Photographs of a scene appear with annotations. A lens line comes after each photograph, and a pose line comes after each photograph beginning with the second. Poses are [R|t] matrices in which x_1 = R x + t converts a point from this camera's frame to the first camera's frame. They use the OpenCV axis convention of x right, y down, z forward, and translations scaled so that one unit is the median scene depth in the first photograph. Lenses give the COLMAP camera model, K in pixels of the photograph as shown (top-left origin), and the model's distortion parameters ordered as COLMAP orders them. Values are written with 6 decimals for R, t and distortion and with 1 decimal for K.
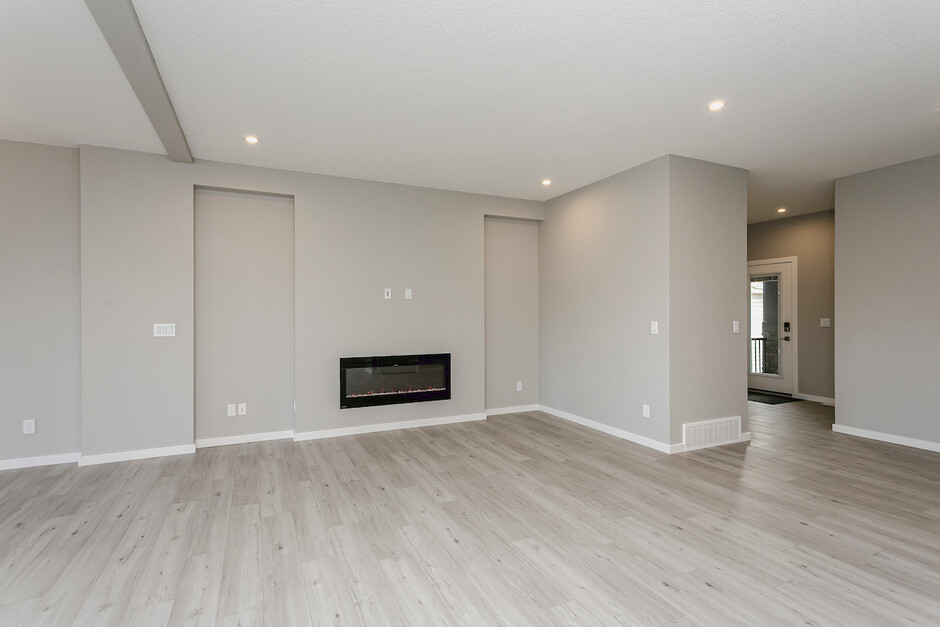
lens RADIAL K [[445.1, 0, 453.8], [0, 445.1, 316.7], [0, 0, 1]] dist [0.003638, 0.000819]
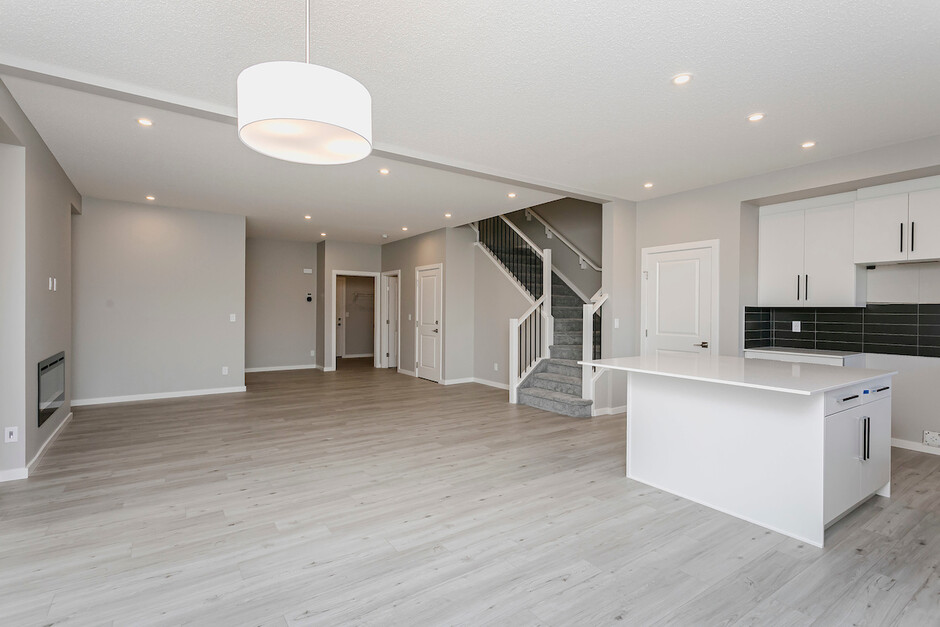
lens RADIAL K [[445.1, 0, 453.8], [0, 445.1, 316.7], [0, 0, 1]] dist [0.003638, 0.000819]
pose [[-0.135435, -0.011310, 0.990722, -1.345054], [-0.001510, 0.999936, 0.011209, -0.000284], [-0.990785, 0.000022, -0.135444, 0.440111]]
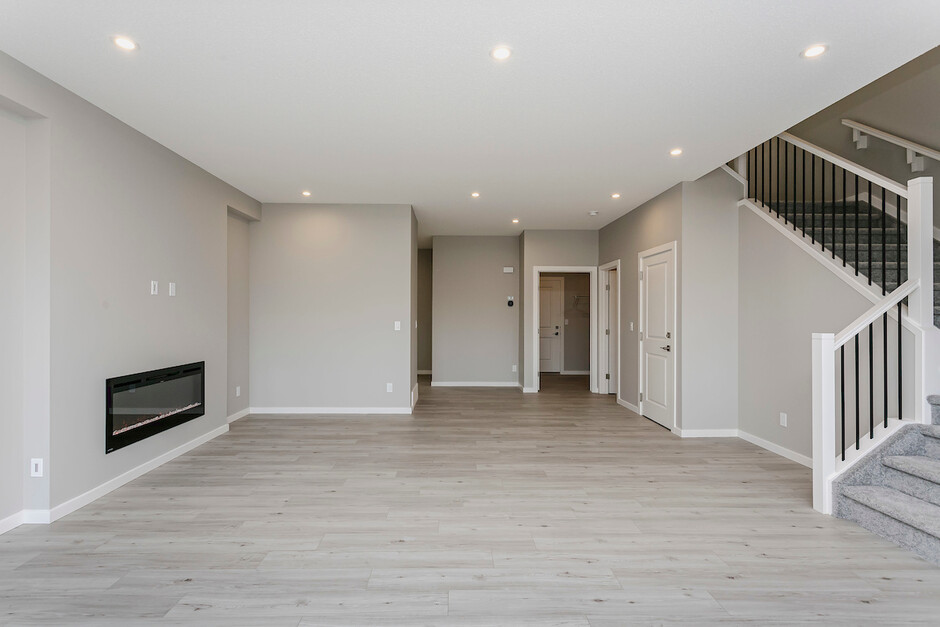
lens RADIAL K [[445.1, 0, 453.8], [0, 445.1, 316.7], [0, 0, 1]] dist [0.003638, 0.000819]
pose [[0.416991, 0.003191, 0.908905, -0.769341], [-0.000503, 0.999994, -0.003280, -0.000559], [-0.908910, 0.000911, 0.416991, 0.272885]]
